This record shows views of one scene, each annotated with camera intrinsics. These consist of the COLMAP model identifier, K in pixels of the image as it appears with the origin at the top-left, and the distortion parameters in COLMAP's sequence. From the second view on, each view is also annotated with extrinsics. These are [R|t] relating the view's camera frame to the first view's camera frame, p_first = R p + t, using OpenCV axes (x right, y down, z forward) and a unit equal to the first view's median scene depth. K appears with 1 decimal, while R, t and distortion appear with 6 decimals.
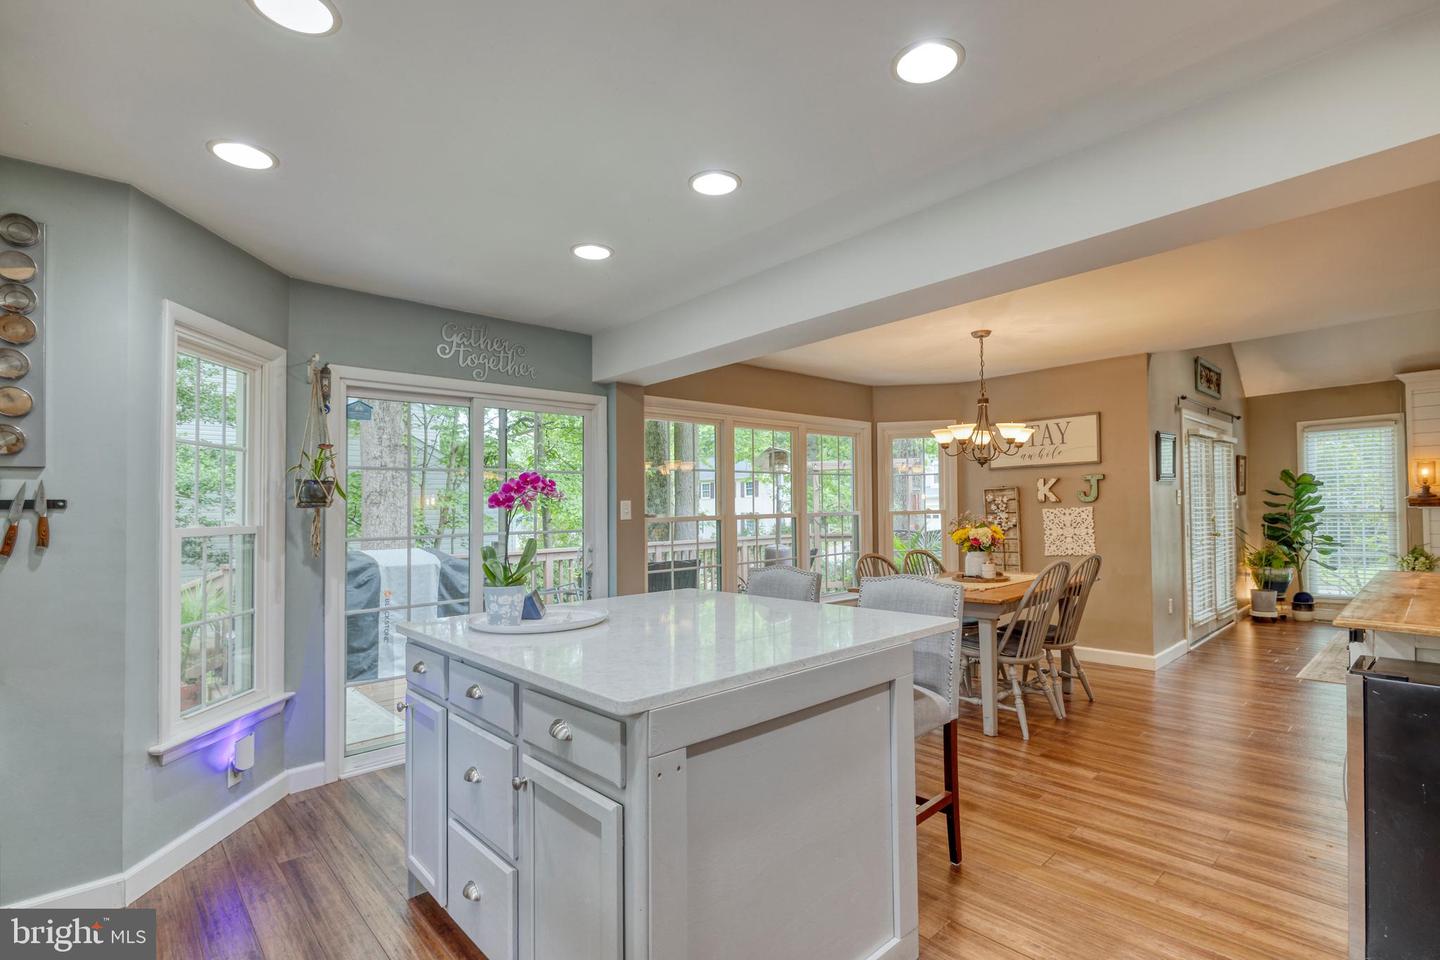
lens RADIAL K [[675.3, 0, 722.5], [0, 675.3, 500.5], [0, 0, 1]] dist [-0.003820, -0.000873]
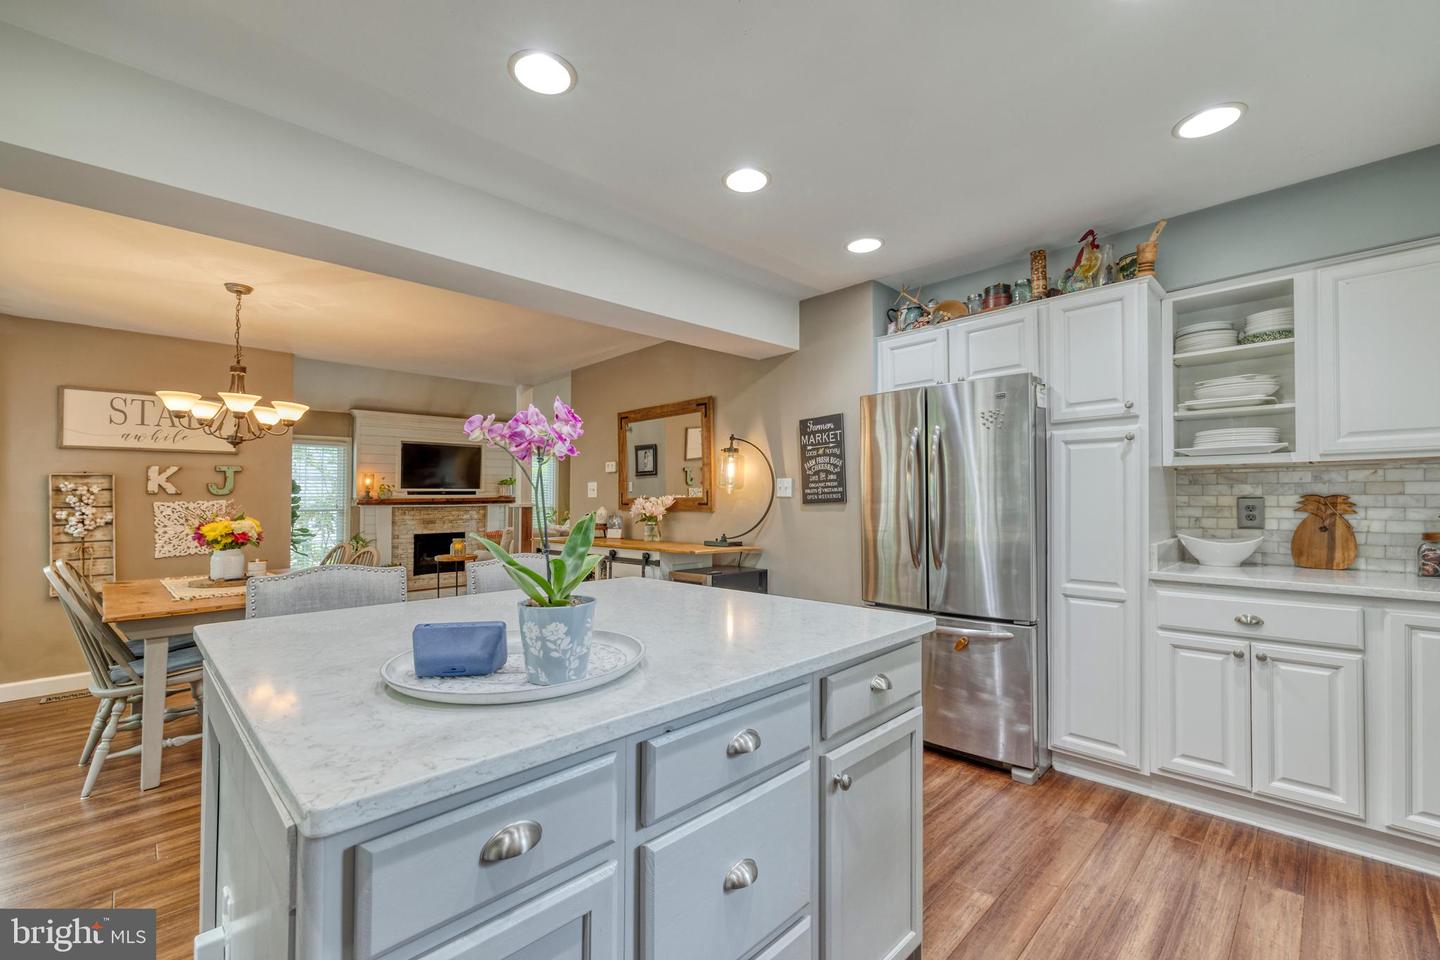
lens RADIAL K [[602.2, 0, 728.0], [0, 602.2, 487.1], [0, 0, 1]] dist [-0.002497, 0.000359]
pose [[-0.051797, 0.040656, 0.997830, -0.291497], [-0.006845, 0.999133, -0.041064, 0.018883], [-0.998634, -0.008957, -0.051474, 0.320286]]
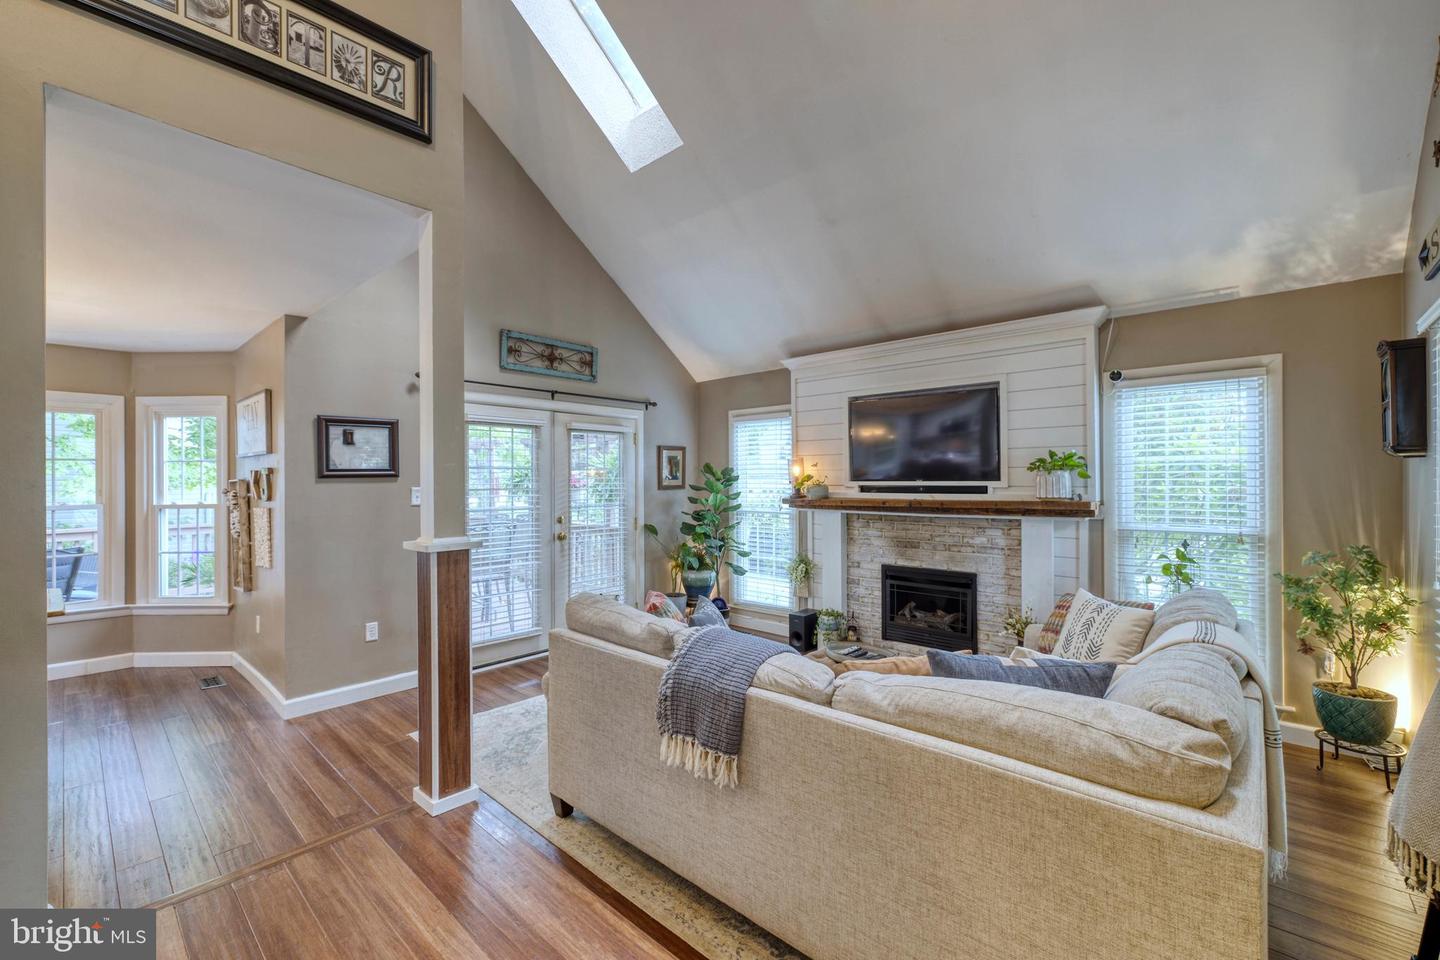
lens RADIAL K [[602.2, 0, 708.3], [0, 602.2, 471.4], [0, 0, 1]] dist [-0.002497, 0.000359]
pose [[0.996229, 0.020076, 0.084403, 0.921015], [-0.020166, 0.999797, 0.000209, -0.041014], [-0.084381, -0.001910, 0.996432, 0.224768]]
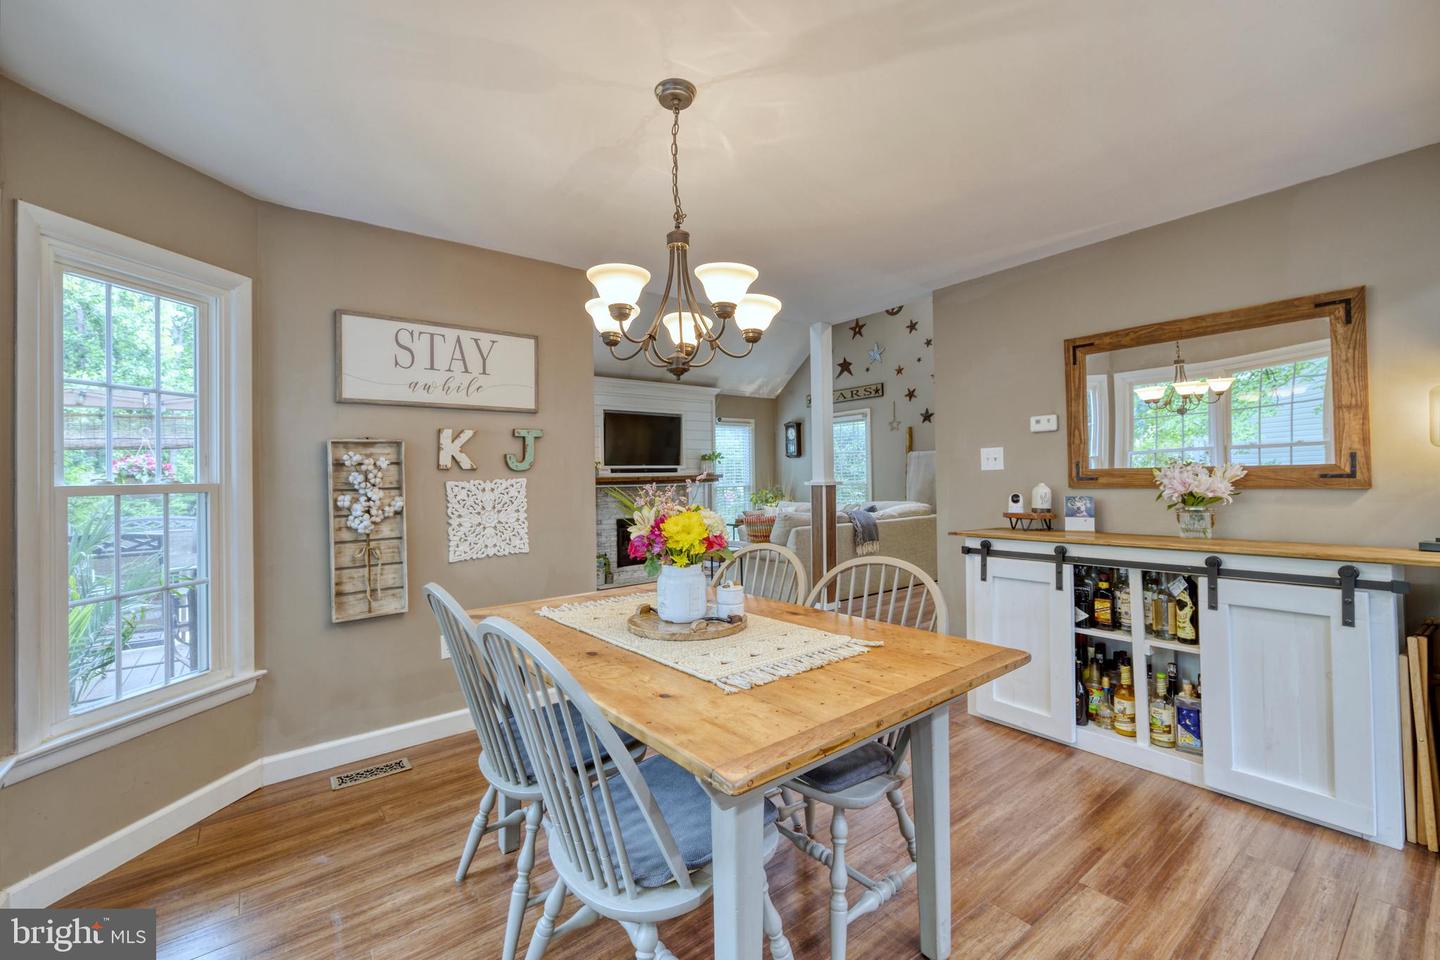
lens RADIAL K [[602.2, 0, 716.0], [0, 602.2, 475.1], [0, 0, 1]] dist [-0.002497, 0.000359]
pose [[0.076663, 0.026006, 0.996718, -0.019078], [0.000847, 0.999658, -0.026148, 0.019864], [-0.997057, 0.002849, 0.076615, 0.706080]]
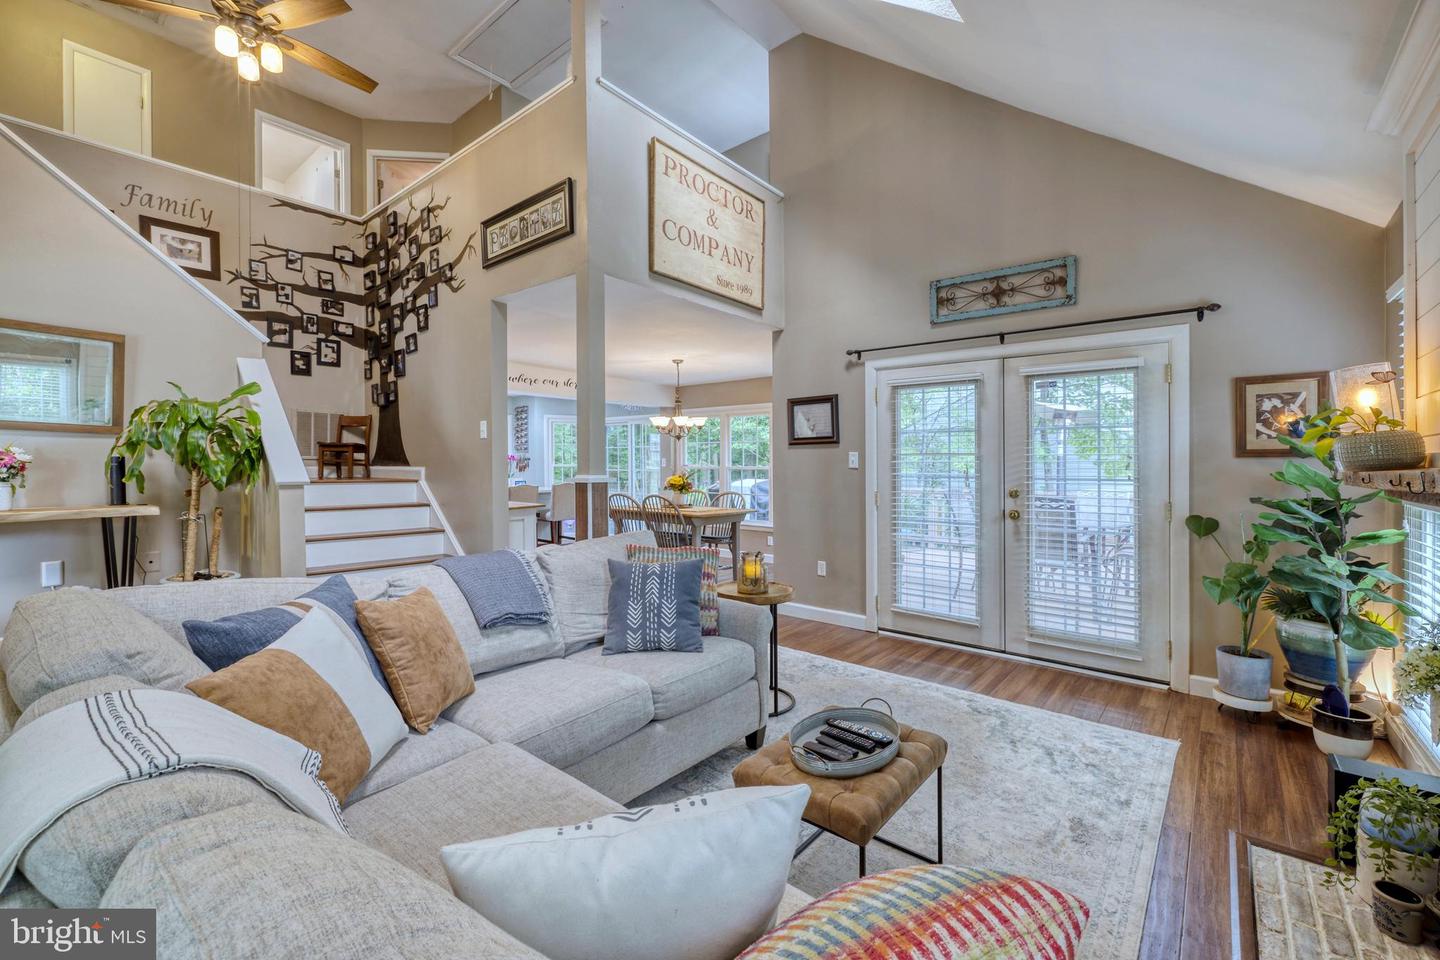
lens RADIAL K [[602.2, 0, 722.5], [0, 602.2, 461.7], [0, 0, 1]] dist [-0.002497, 0.000359]
pose [[0.136779, 0.018658, -0.990426, 1.402547], [0.007171, 0.999778, 0.019825, -0.019285], [0.990576, -0.009814, 0.136615, 0.671000]]
